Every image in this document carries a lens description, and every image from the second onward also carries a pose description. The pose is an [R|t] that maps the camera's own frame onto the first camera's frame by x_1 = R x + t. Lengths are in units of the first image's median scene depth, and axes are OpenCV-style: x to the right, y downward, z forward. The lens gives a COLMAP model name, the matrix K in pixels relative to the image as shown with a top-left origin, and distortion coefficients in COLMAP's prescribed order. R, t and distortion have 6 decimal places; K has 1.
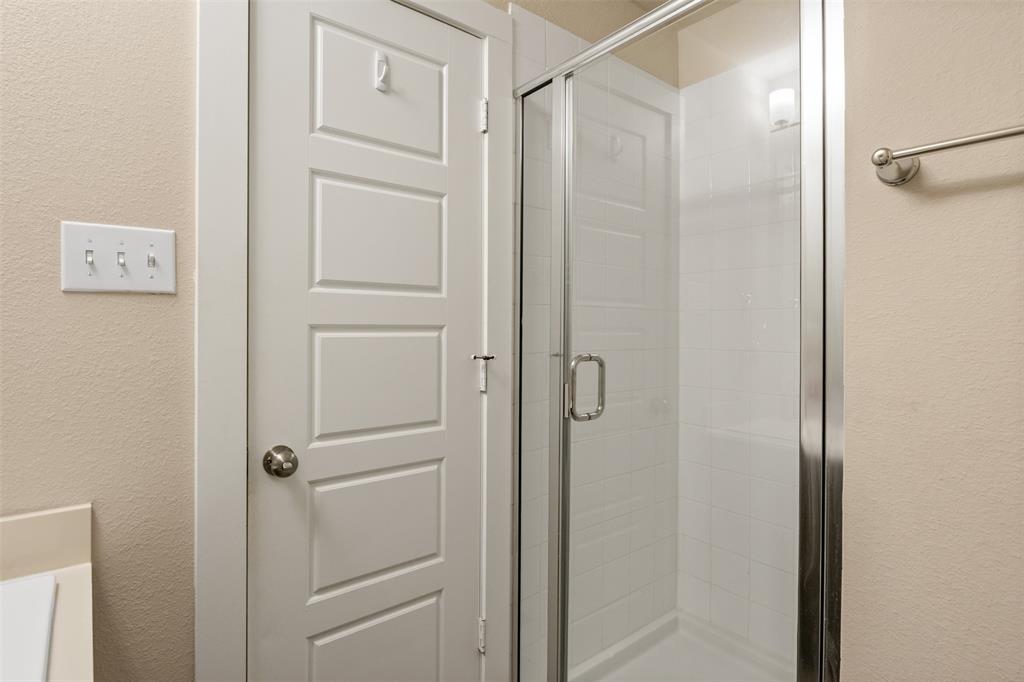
lens RADIAL K [[512.4, 0, 511.7], [0, 512.4, 334.4], [0, 0, 1]] dist [-0.005607, 0.000789]
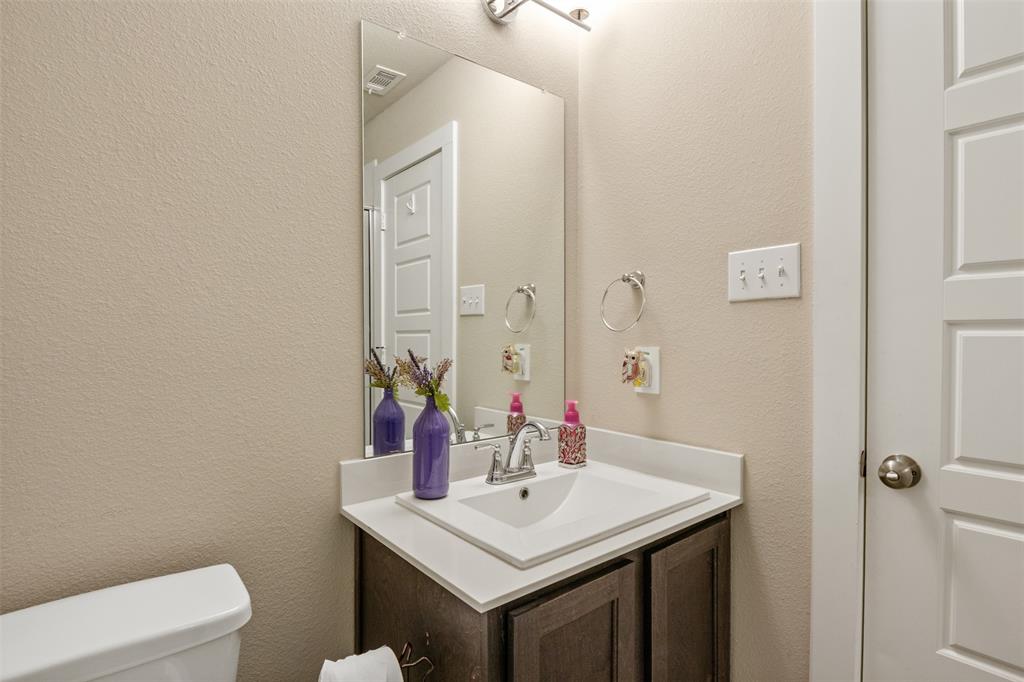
lens RADIAL K [[512.4, 0, 513.2], [0, 512.4, 340.1], [0, 0, 1]] dist [-0.005607, 0.000789]
pose [[0.011133, 0.018598, -0.999765, 0.494489], [-0.000503, 0.999827, 0.018593, -0.003165], [0.999938, 0.000296, 0.011140, 0.338667]]
